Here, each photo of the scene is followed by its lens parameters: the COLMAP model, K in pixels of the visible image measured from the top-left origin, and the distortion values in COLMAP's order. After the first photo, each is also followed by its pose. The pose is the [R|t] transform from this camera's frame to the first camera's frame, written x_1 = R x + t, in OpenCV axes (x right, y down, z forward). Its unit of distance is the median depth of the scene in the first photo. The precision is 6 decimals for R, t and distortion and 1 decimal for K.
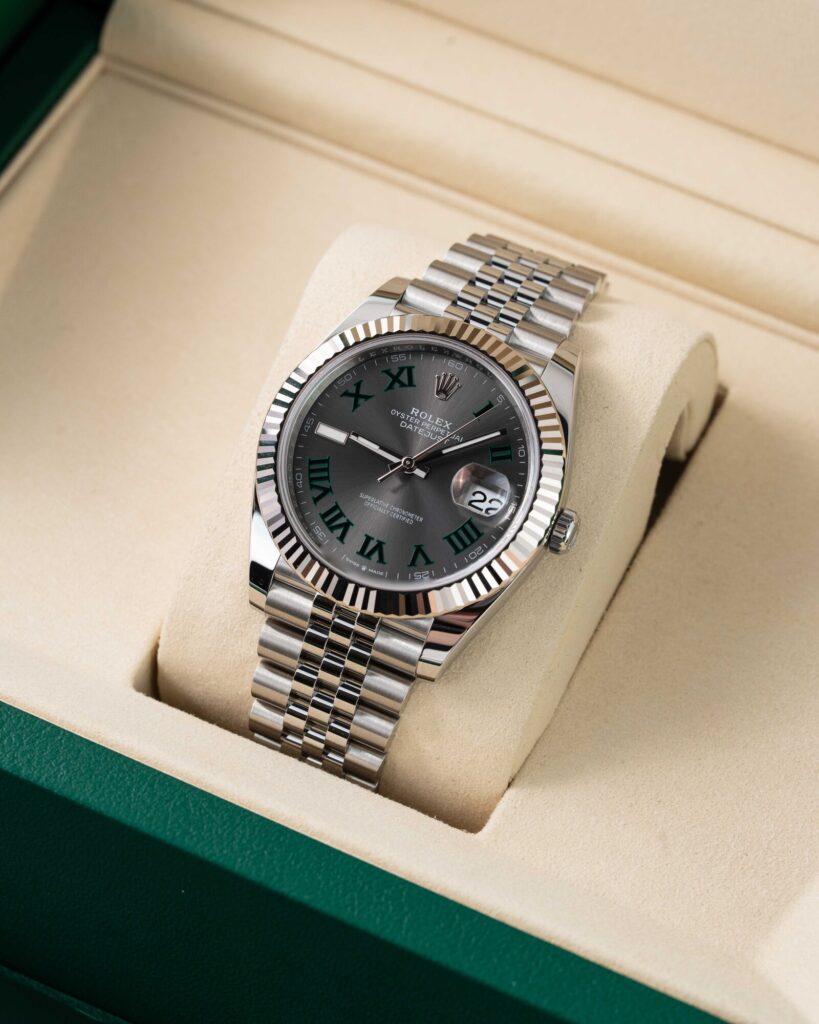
lens RADIAL K [[4119.2, 0, 406.6], [0, 4119.2, 514.5], [0, 0, 1]] dist [-0.030124, 0.000000]
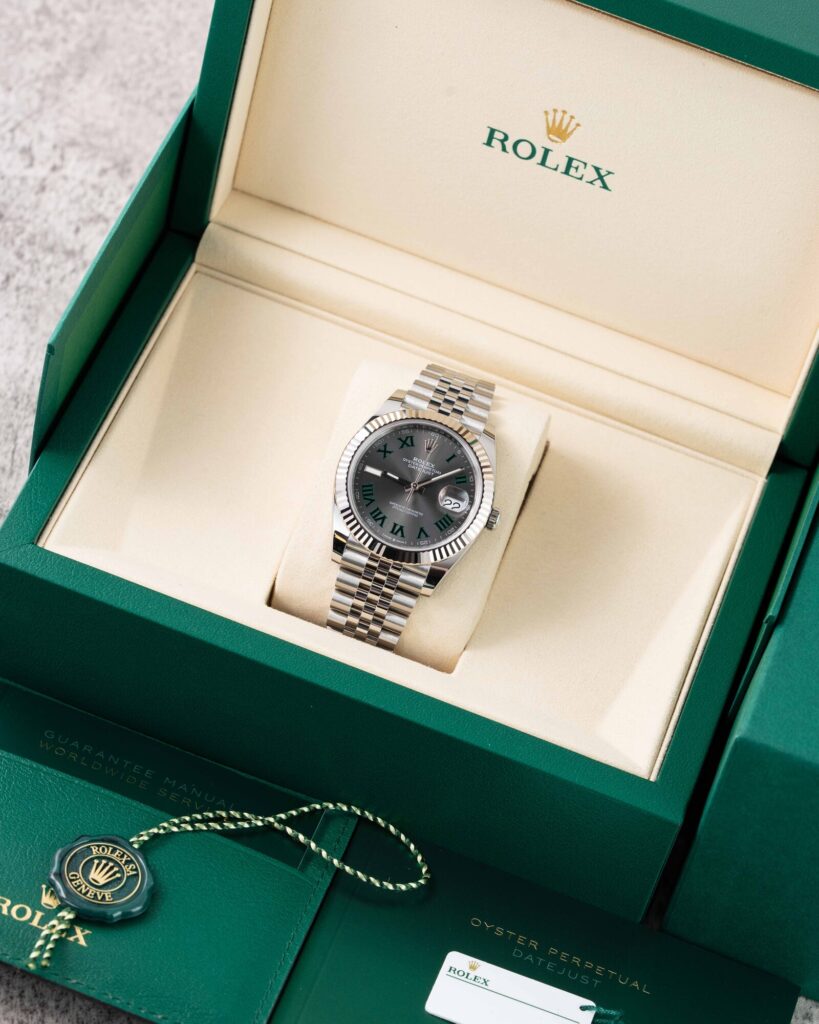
lens RADIAL K [[4119.2, 0, 411.0], [0, 4119.2, 509.9], [0, 0, 1]] dist [-0.030124, 0.000000]
pose [[0.981465, -0.020755, 0.190516, -0.372625], [0.019362, 0.999770, 0.009170, -0.018942], [-0.190663, -0.005312, 0.981641, -0.917958]]
